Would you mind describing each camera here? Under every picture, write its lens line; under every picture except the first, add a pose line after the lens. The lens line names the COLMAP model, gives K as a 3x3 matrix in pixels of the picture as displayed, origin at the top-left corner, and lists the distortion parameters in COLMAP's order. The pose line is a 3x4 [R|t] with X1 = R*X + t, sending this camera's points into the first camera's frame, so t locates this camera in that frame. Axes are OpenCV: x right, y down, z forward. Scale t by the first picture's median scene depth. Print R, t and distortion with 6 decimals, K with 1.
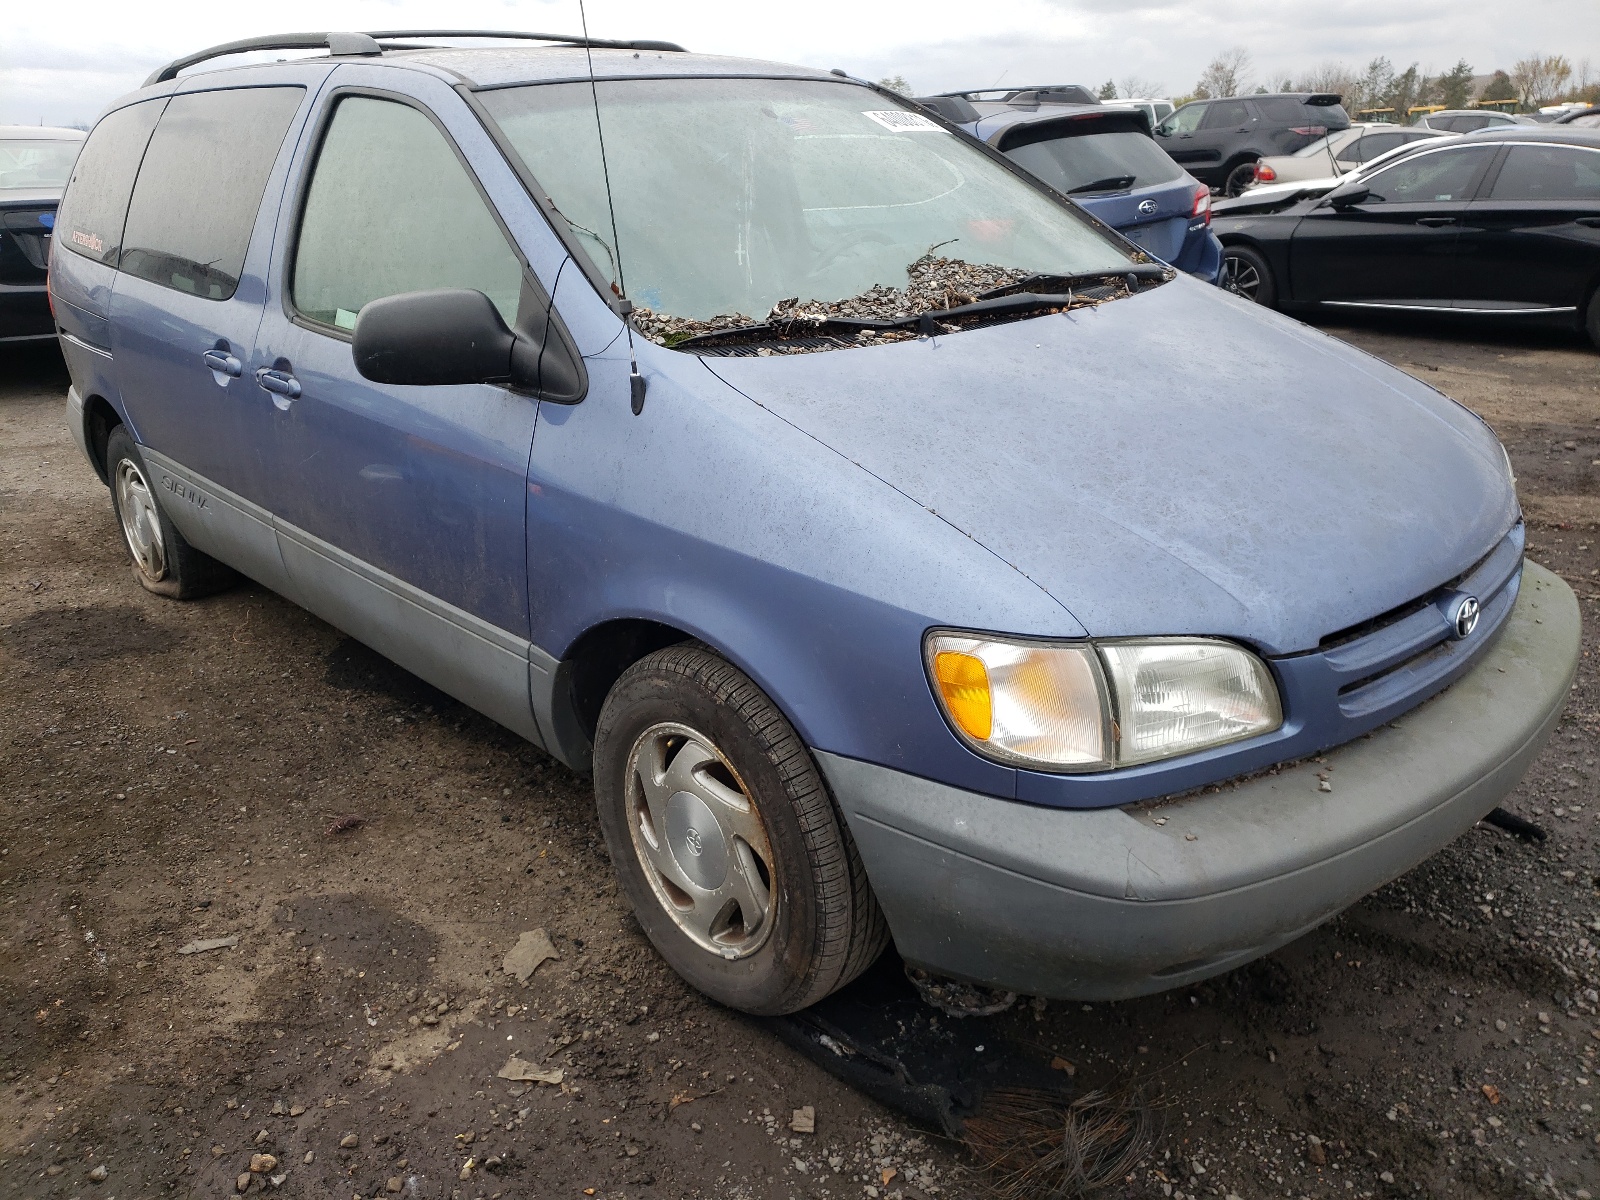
lens RADIAL K [[1201.8, 0, 799.1], [0, 1201.8, 609.2], [0, 0, 1]] dist [0.019175, -0.000433]
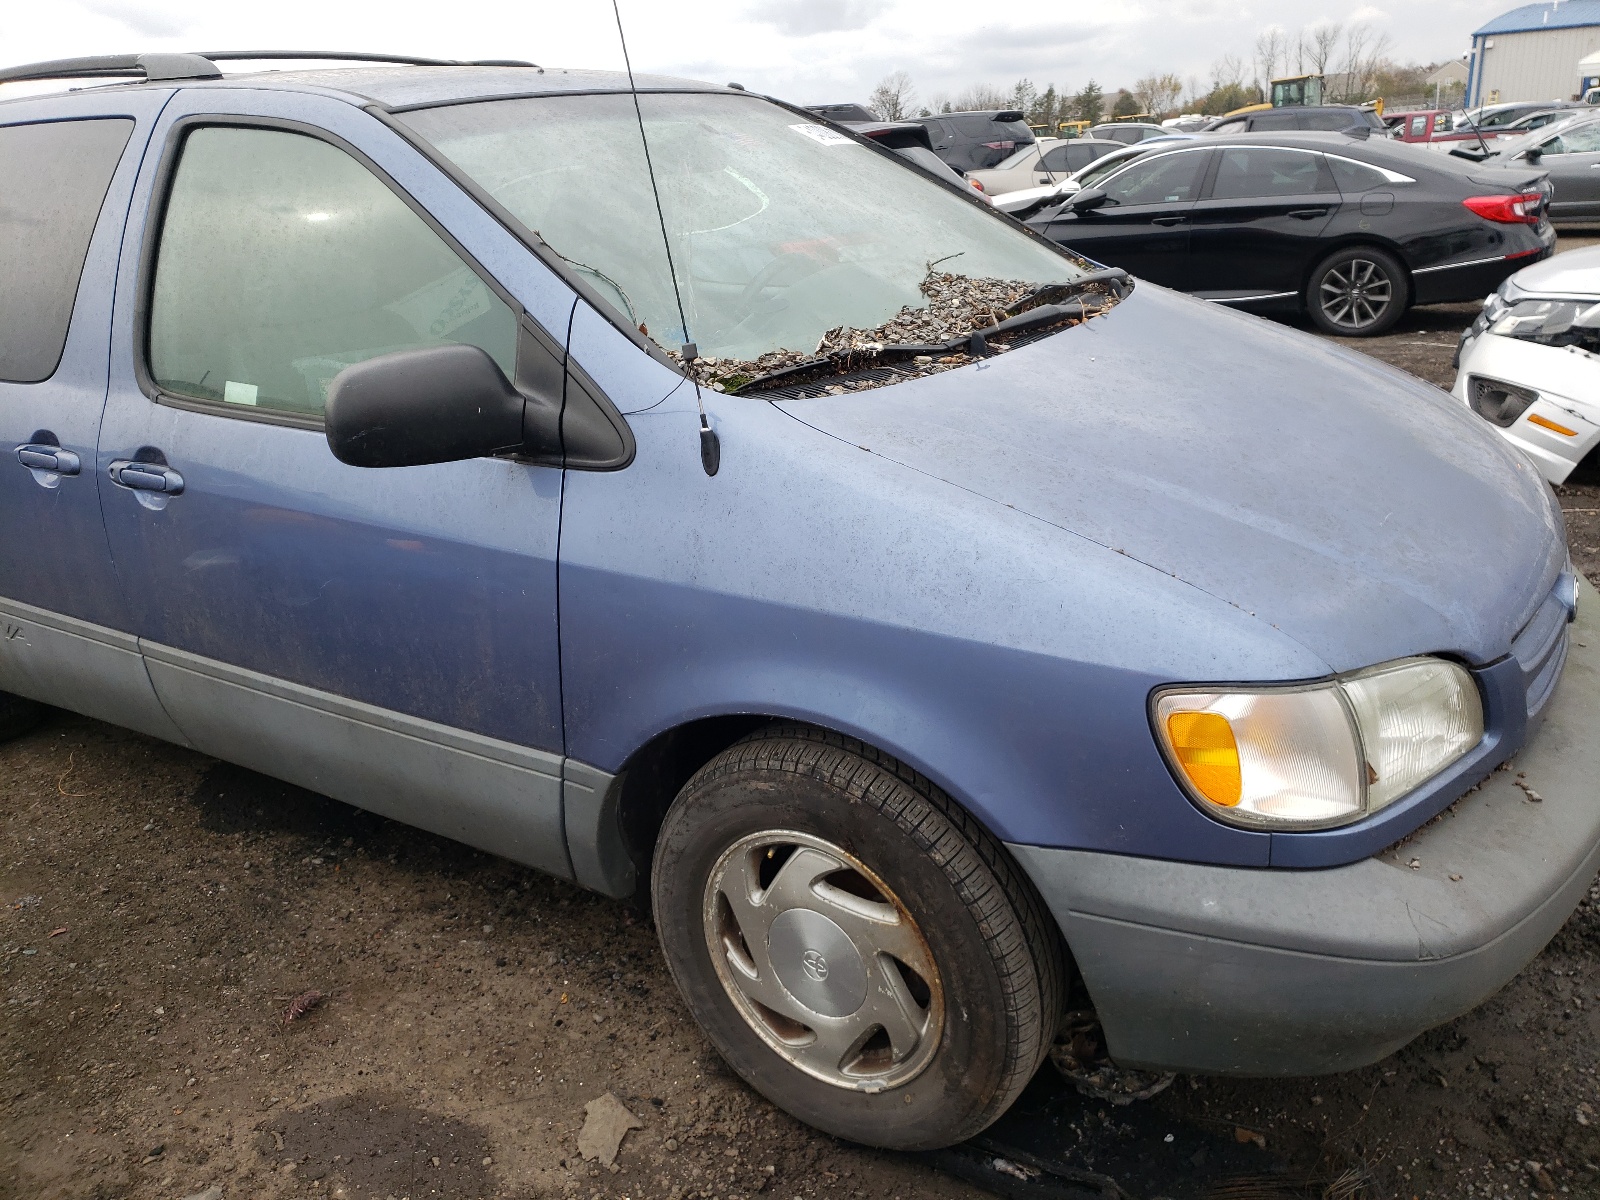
lens RADIAL K [[1207.4, 0, 800.0], [0, 1207.4, 600.0], [0, 0, 1]] dist [0.003728, 0.016968]
pose [[0.969934, -0.118778, 0.212417, -0.238889], [0.124774, 0.992072, -0.015002, -0.049414], [-0.208951, 0.041055, 0.977064, 0.146850]]
